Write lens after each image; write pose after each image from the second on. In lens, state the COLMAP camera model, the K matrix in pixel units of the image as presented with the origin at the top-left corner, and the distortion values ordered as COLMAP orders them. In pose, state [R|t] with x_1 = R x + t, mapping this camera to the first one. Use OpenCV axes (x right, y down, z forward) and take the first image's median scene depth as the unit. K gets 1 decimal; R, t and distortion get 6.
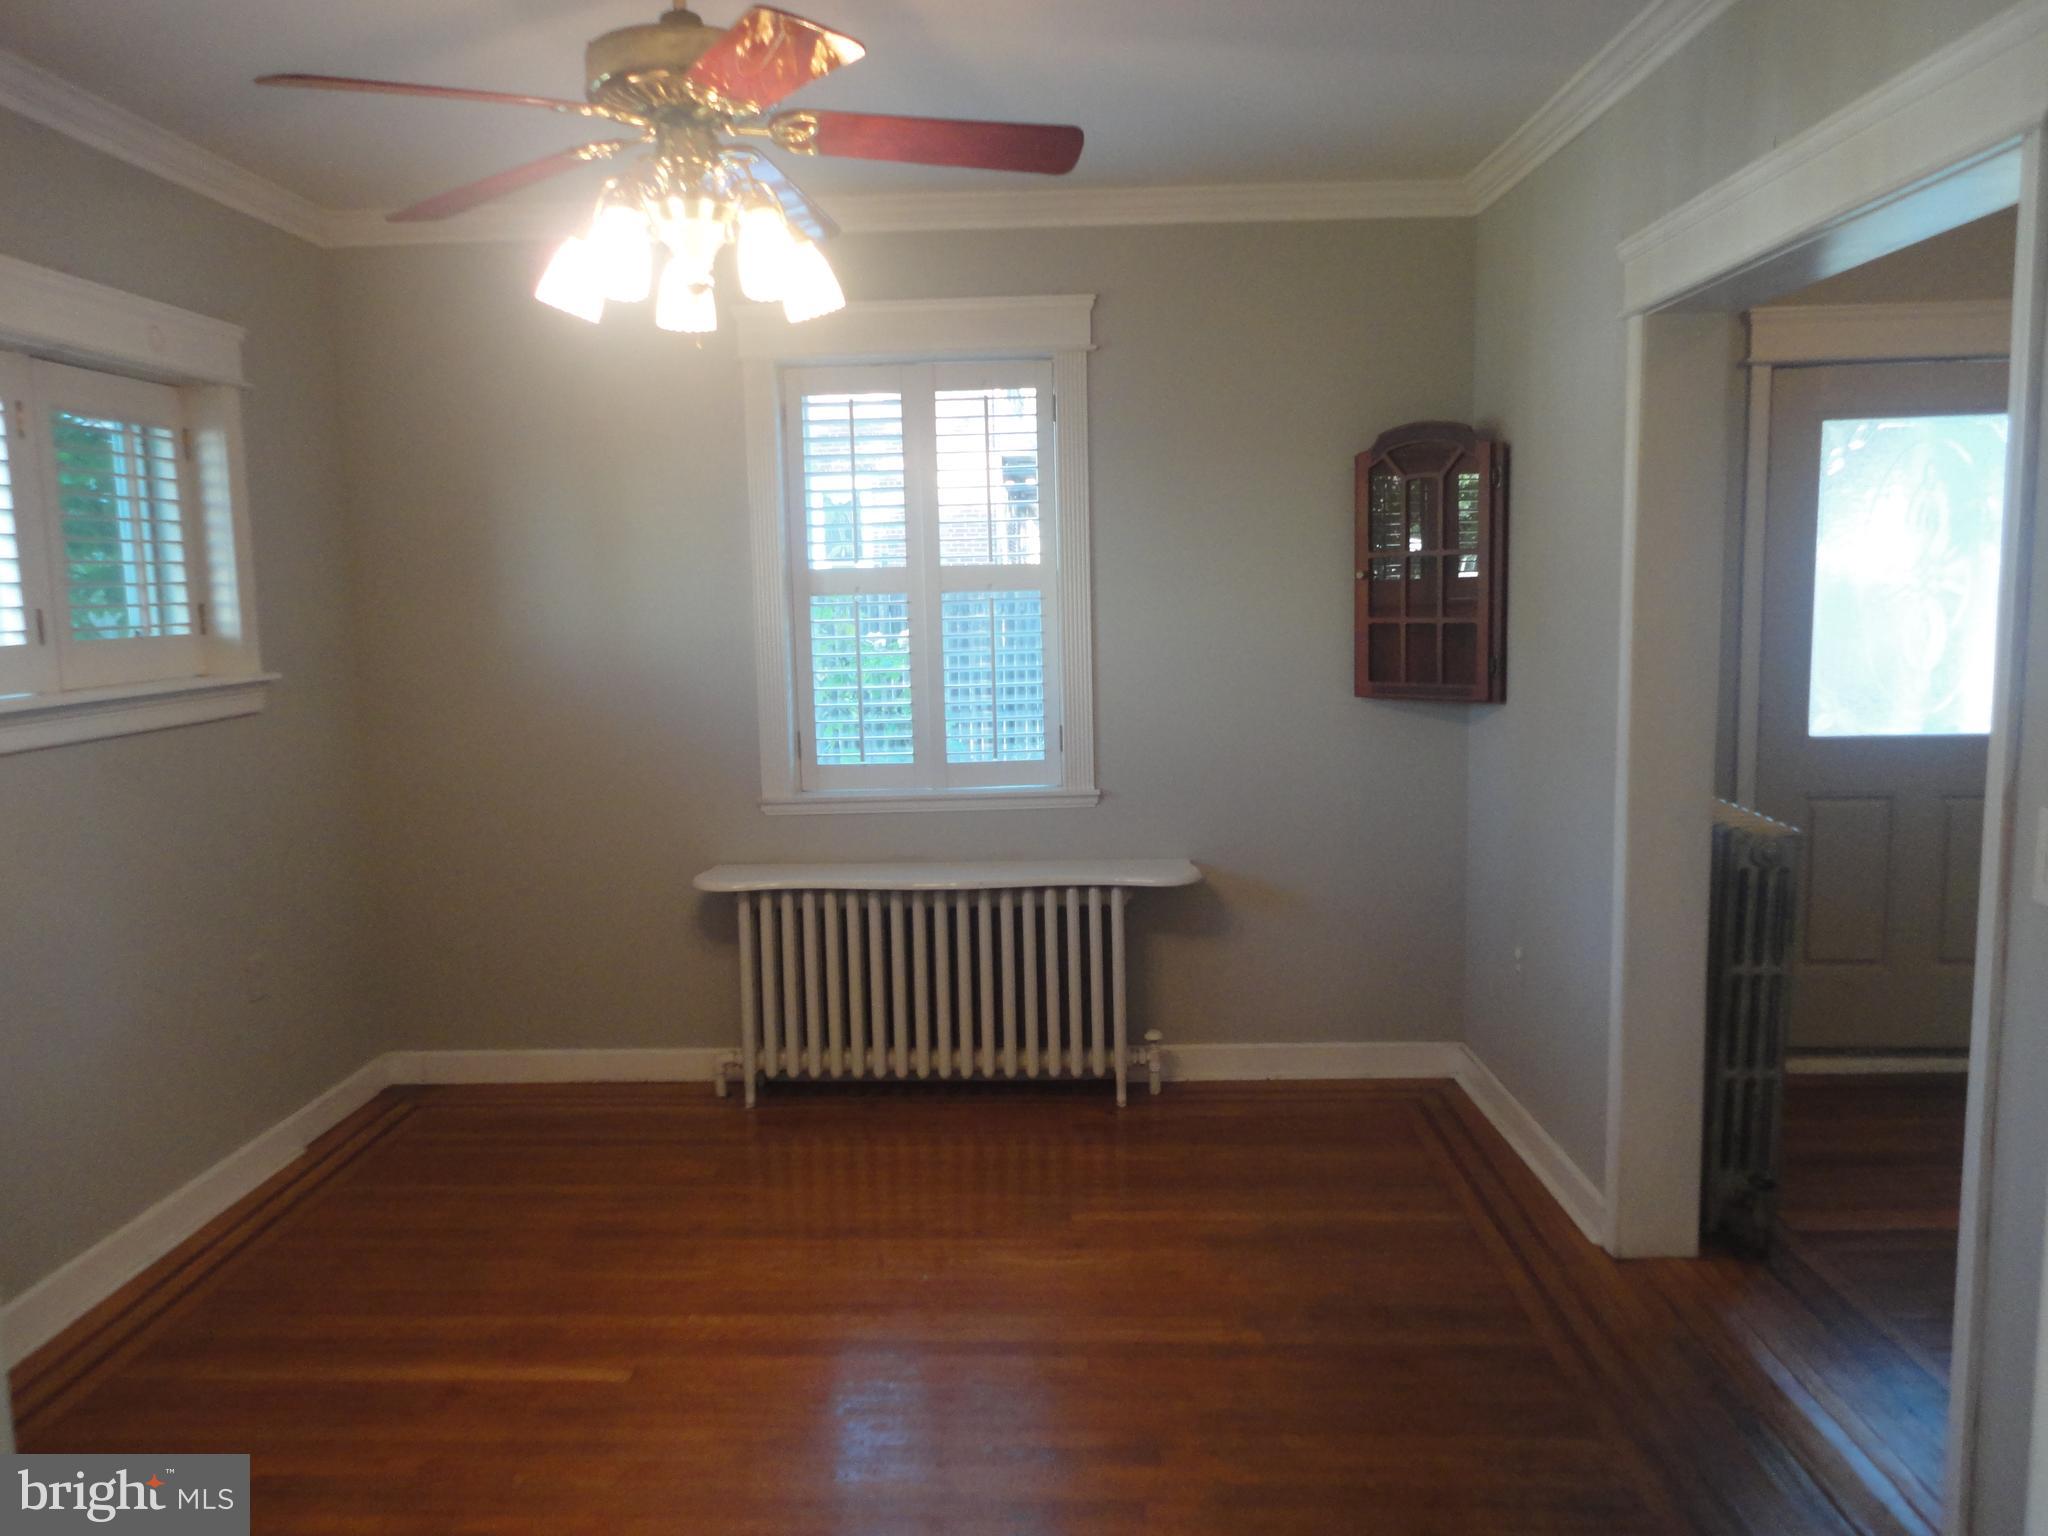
lens RADIAL K [[1490.6, 0, 1022.9], [0, 1490.6, 769.3], [0, 0, 1]] dist [0.001472, 0.023449]
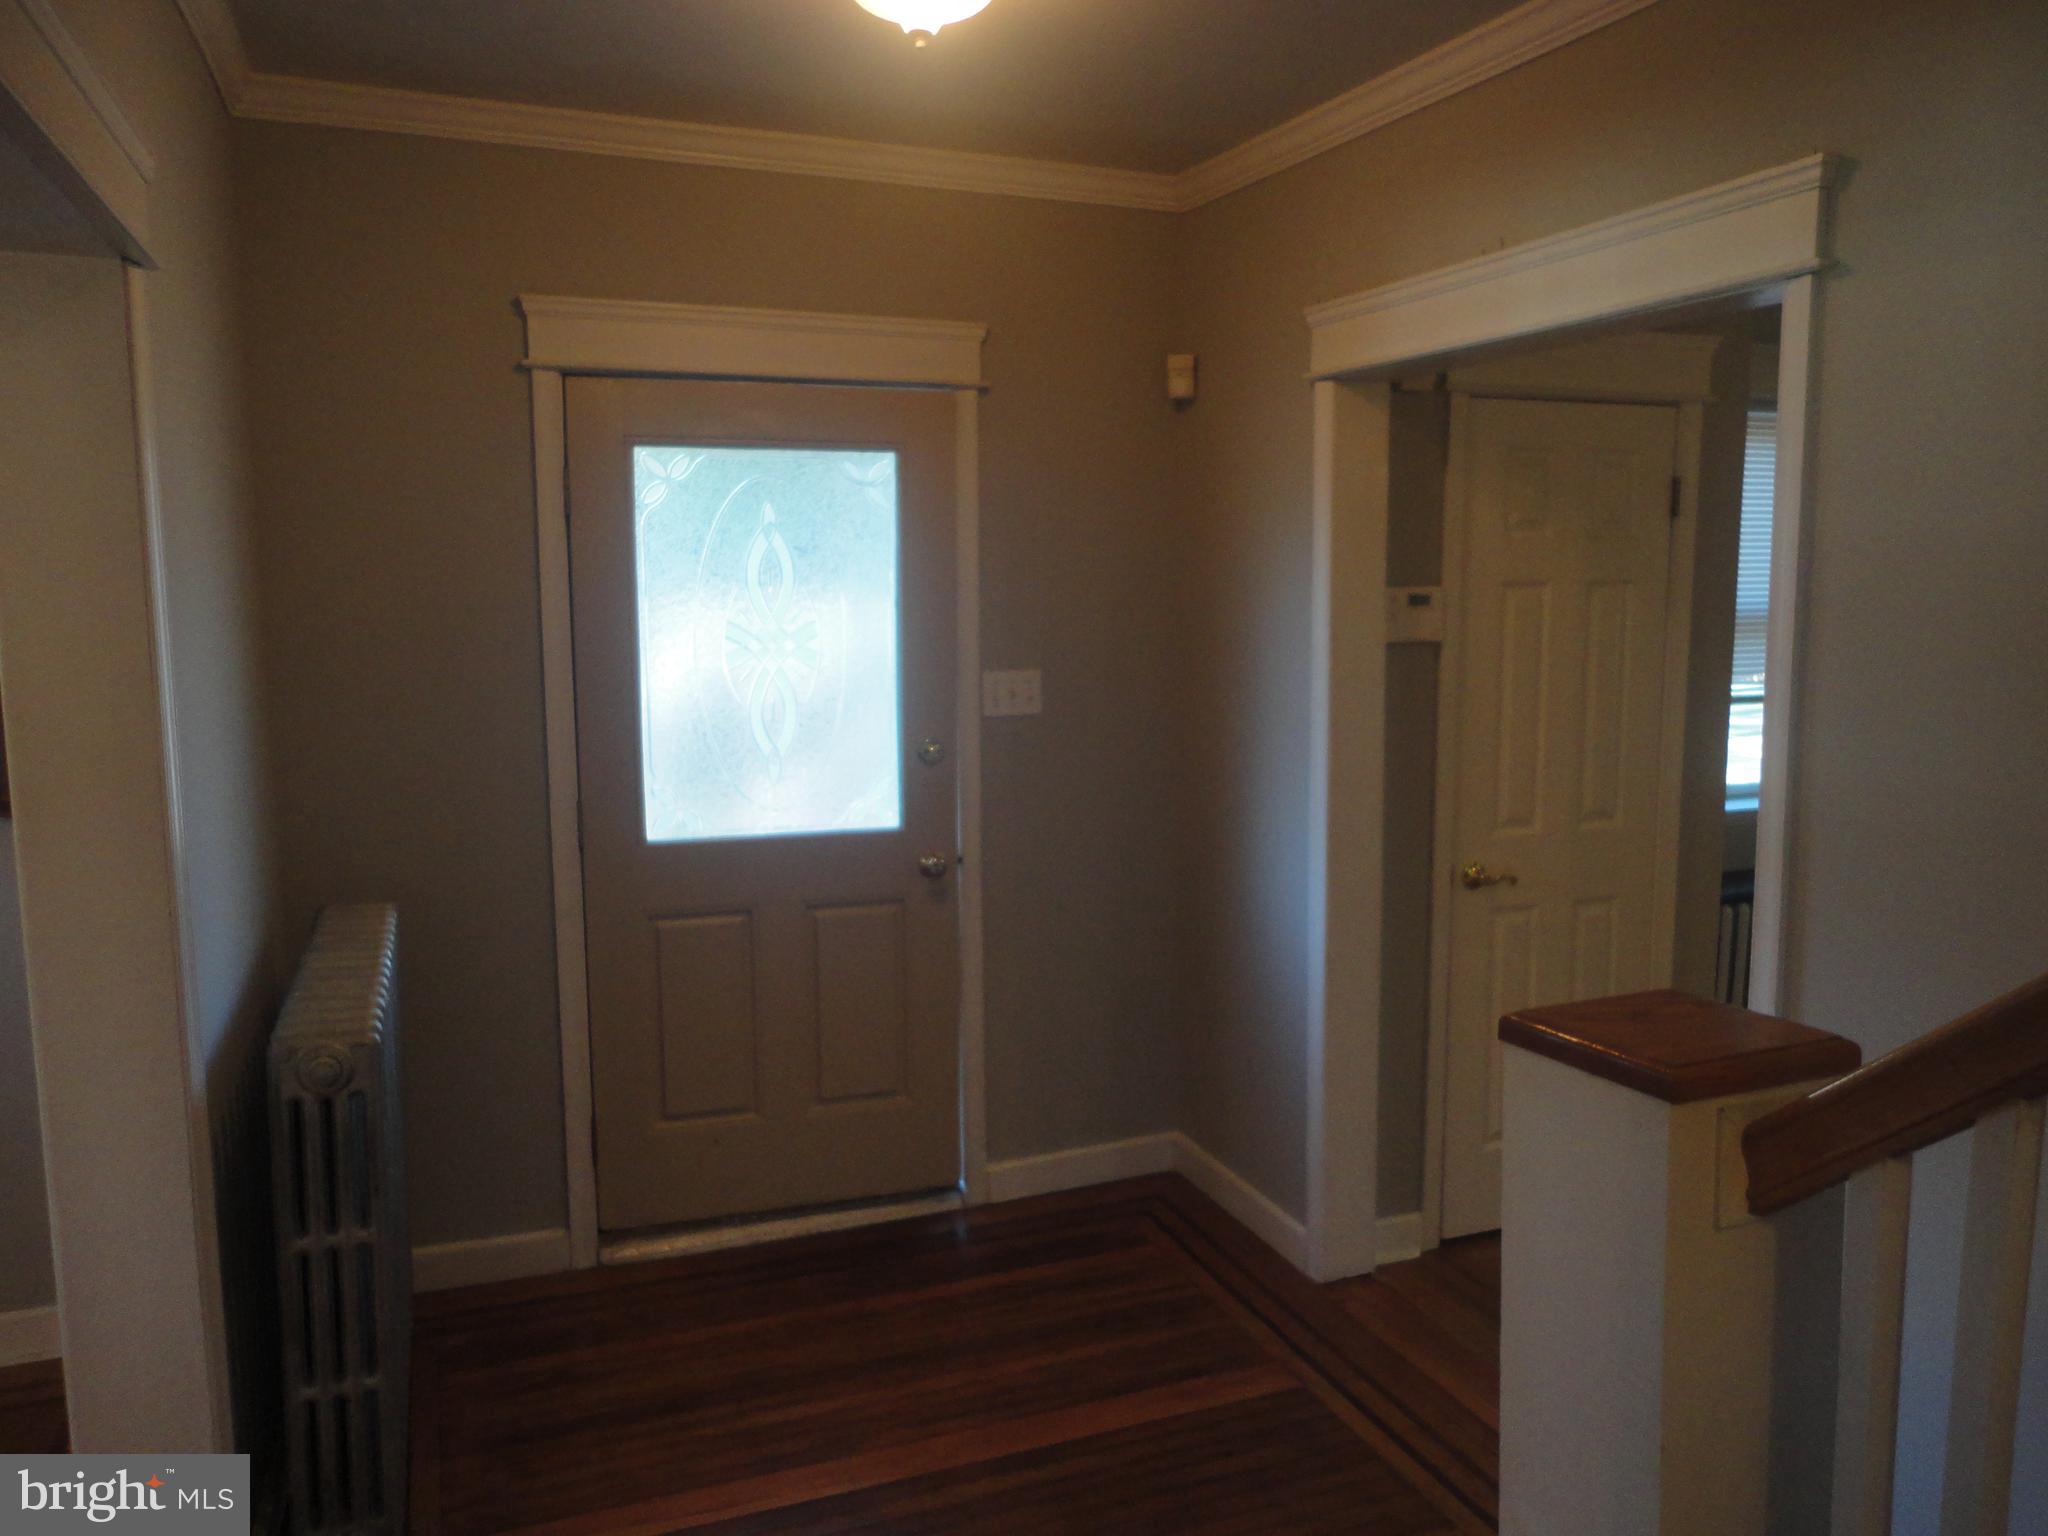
lens RADIAL K [[1490.6, 0, 1022.2], [0, 1490.6, 775.2], [0, 0, 1]] dist [0.001472, 0.023449]
pose [[0.917271, -0.029913, 0.397138, 0.457162], [0.030872, 0.999515, 0.003979, -0.062894], [-0.397065, 0.008611, 0.917750, 0.218209]]
